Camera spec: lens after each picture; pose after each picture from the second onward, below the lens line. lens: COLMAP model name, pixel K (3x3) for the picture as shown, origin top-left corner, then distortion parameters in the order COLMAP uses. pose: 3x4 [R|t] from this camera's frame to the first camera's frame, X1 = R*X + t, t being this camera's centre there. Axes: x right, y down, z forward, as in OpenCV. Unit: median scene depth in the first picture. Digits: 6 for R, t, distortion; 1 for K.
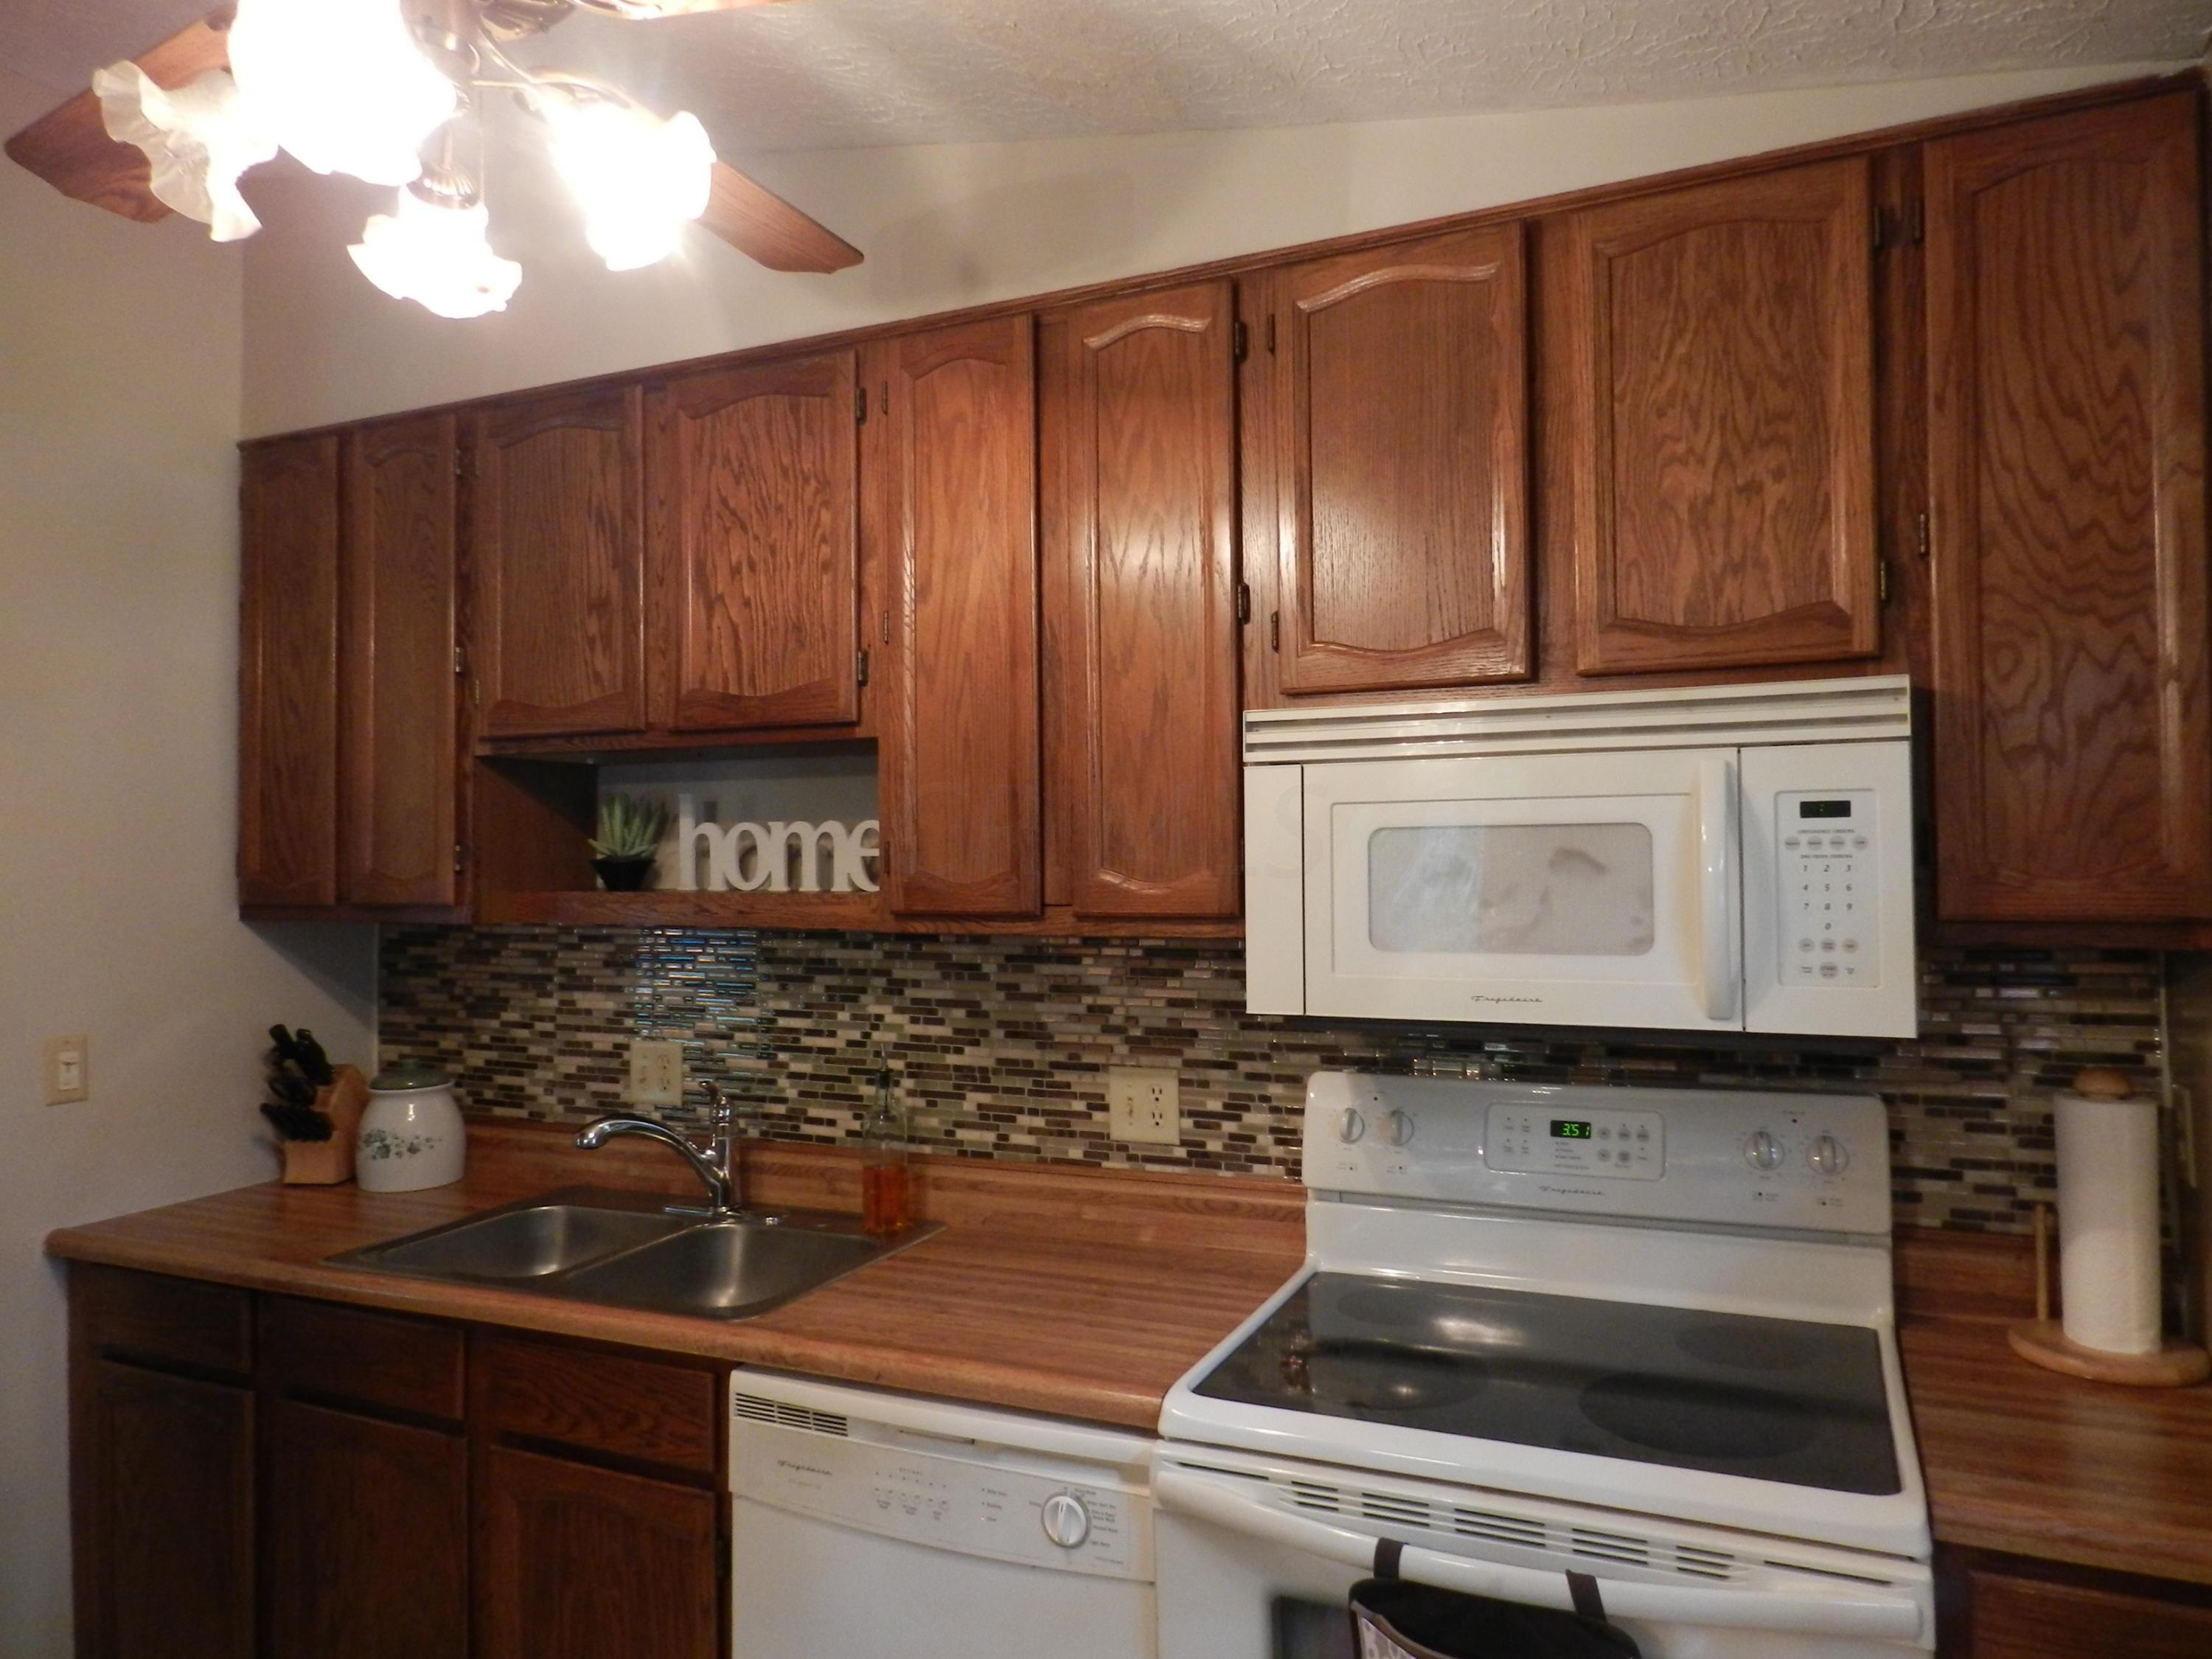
lens RADIAL K [[1478.9, 0, 1102.0], [0, 1478.9, 837.7], [0, 0, 1]] dist [0.007961, 0.003041]
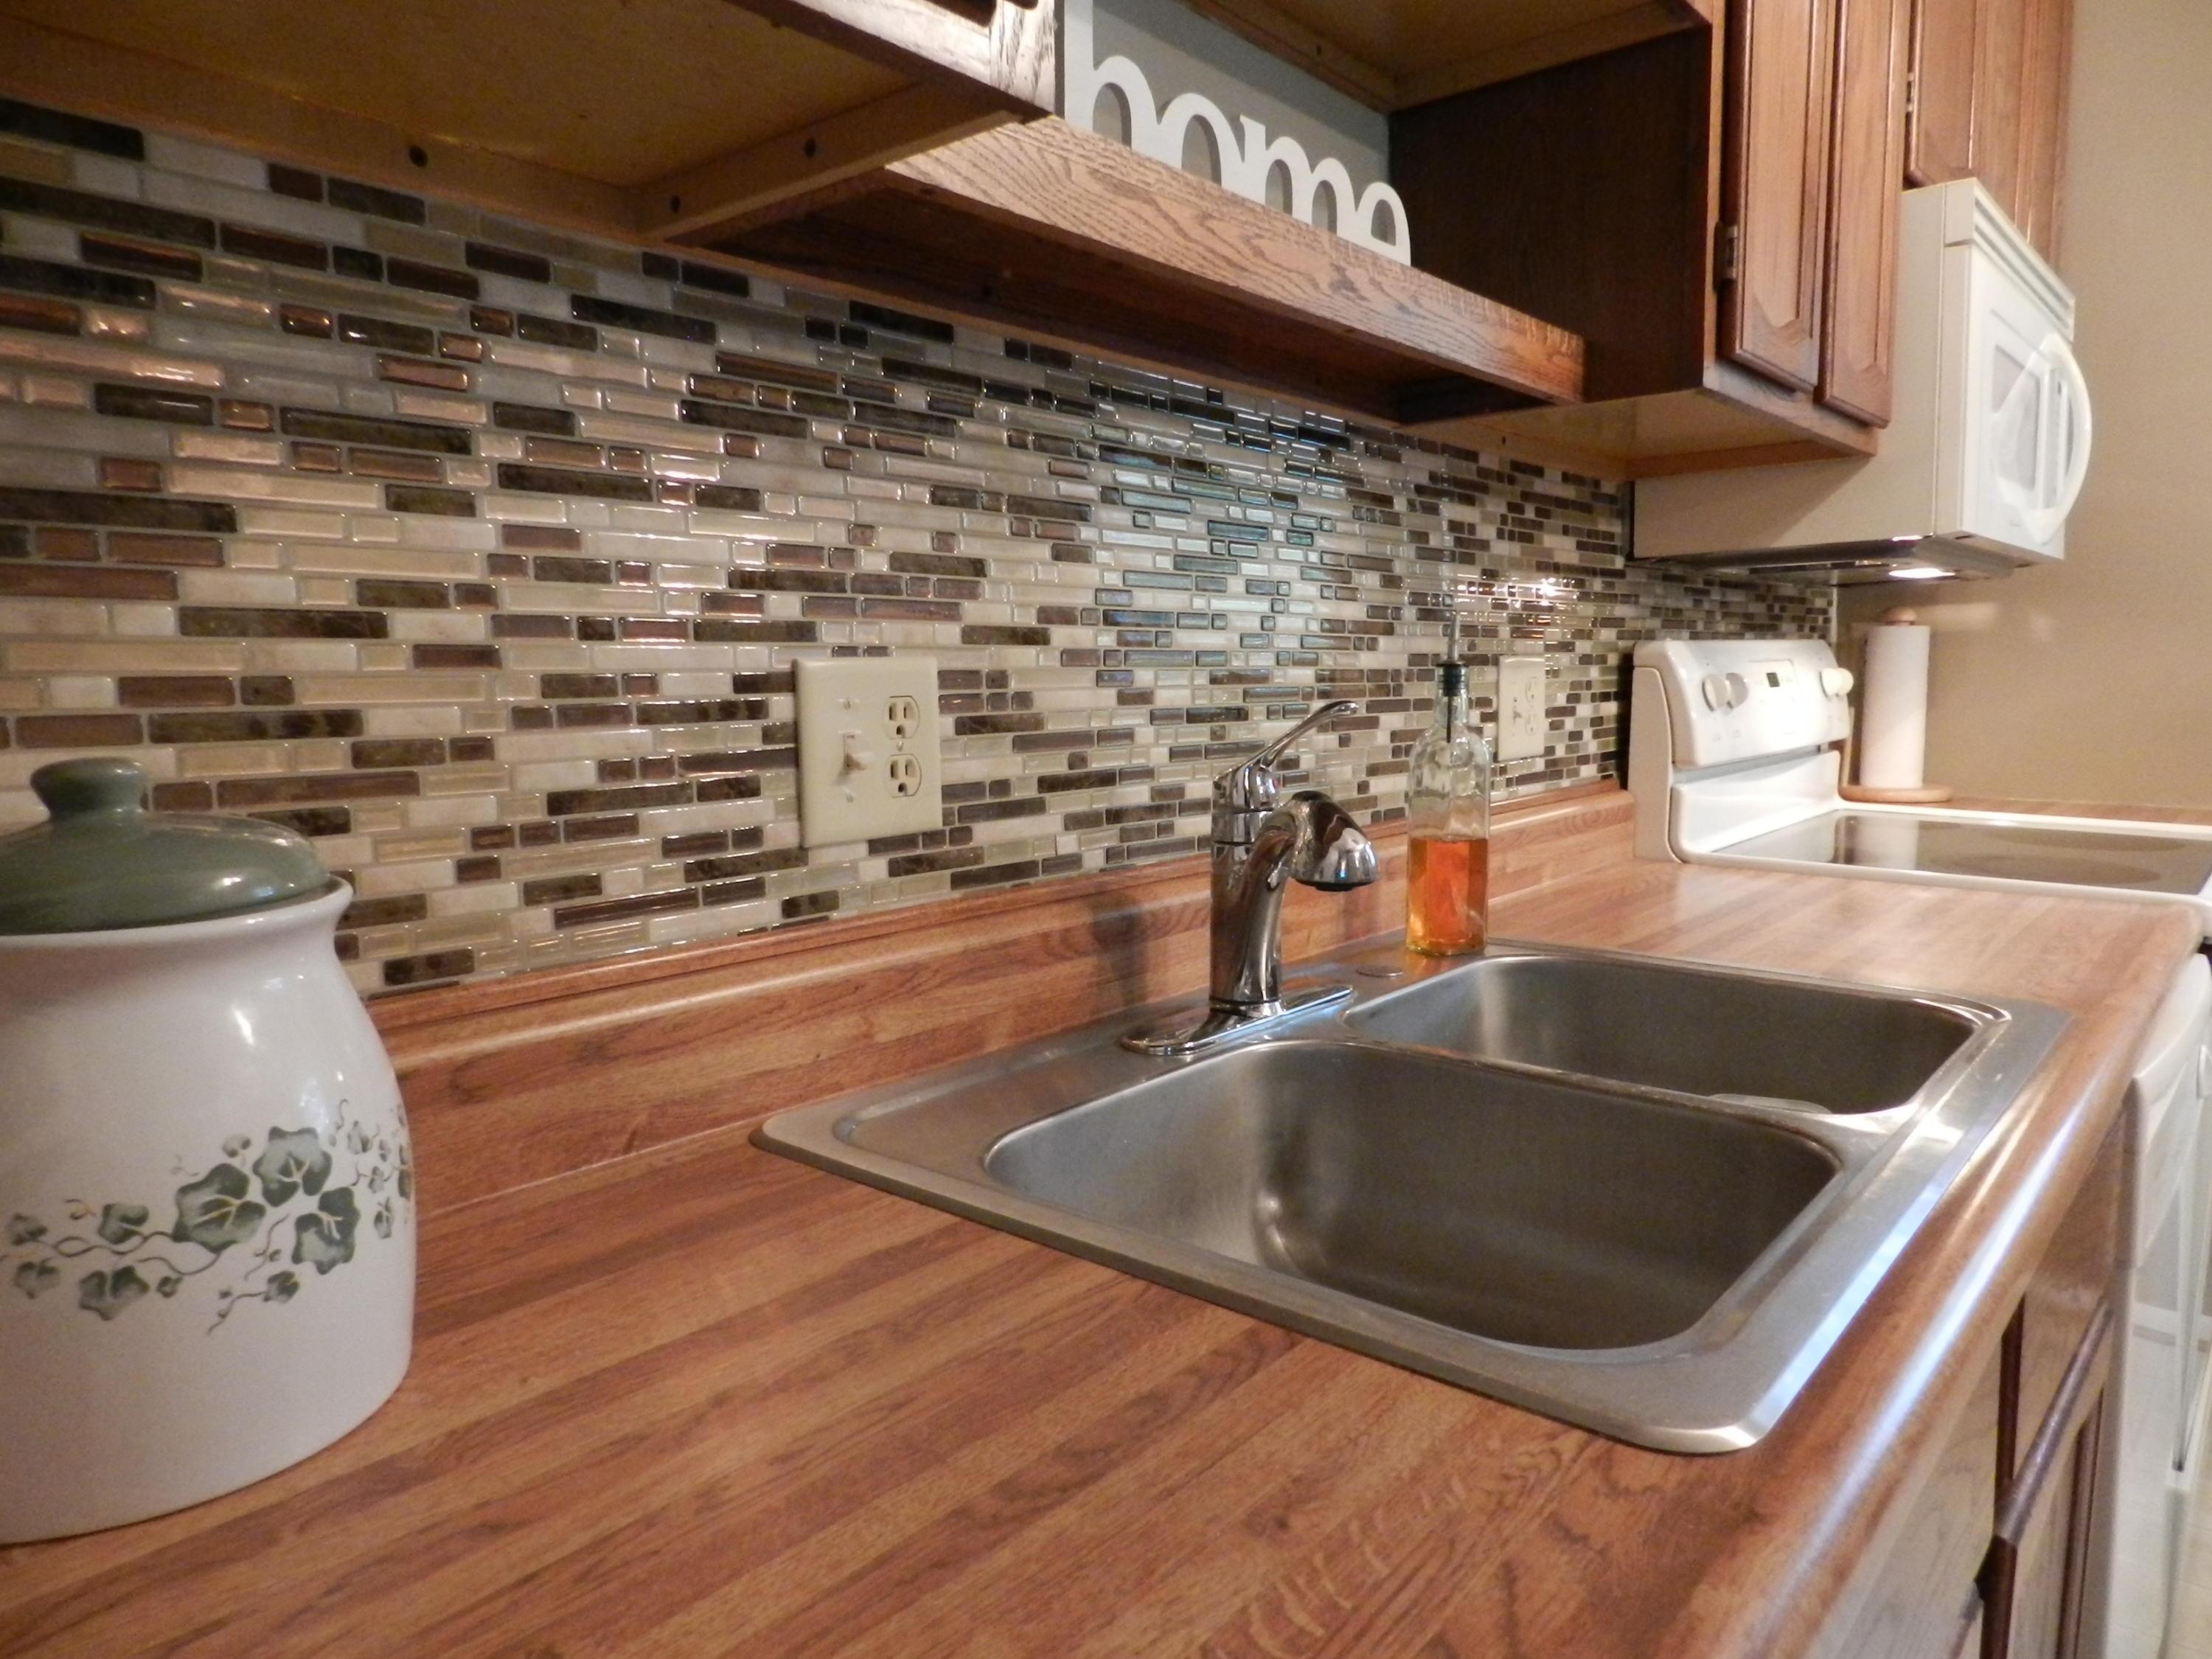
lens RADIAL K [[1478.9, 0, 1106.3], [0, 1478.9, 820.4], [0, 0, 1]] dist [0.007961, 0.003041]
pose [[0.268971, -0.102133, 0.957718, -0.641861], [-0.020468, 0.993531, 0.111701, 0.139585], [-0.962931, -0.049647, 0.265141, 0.878669]]
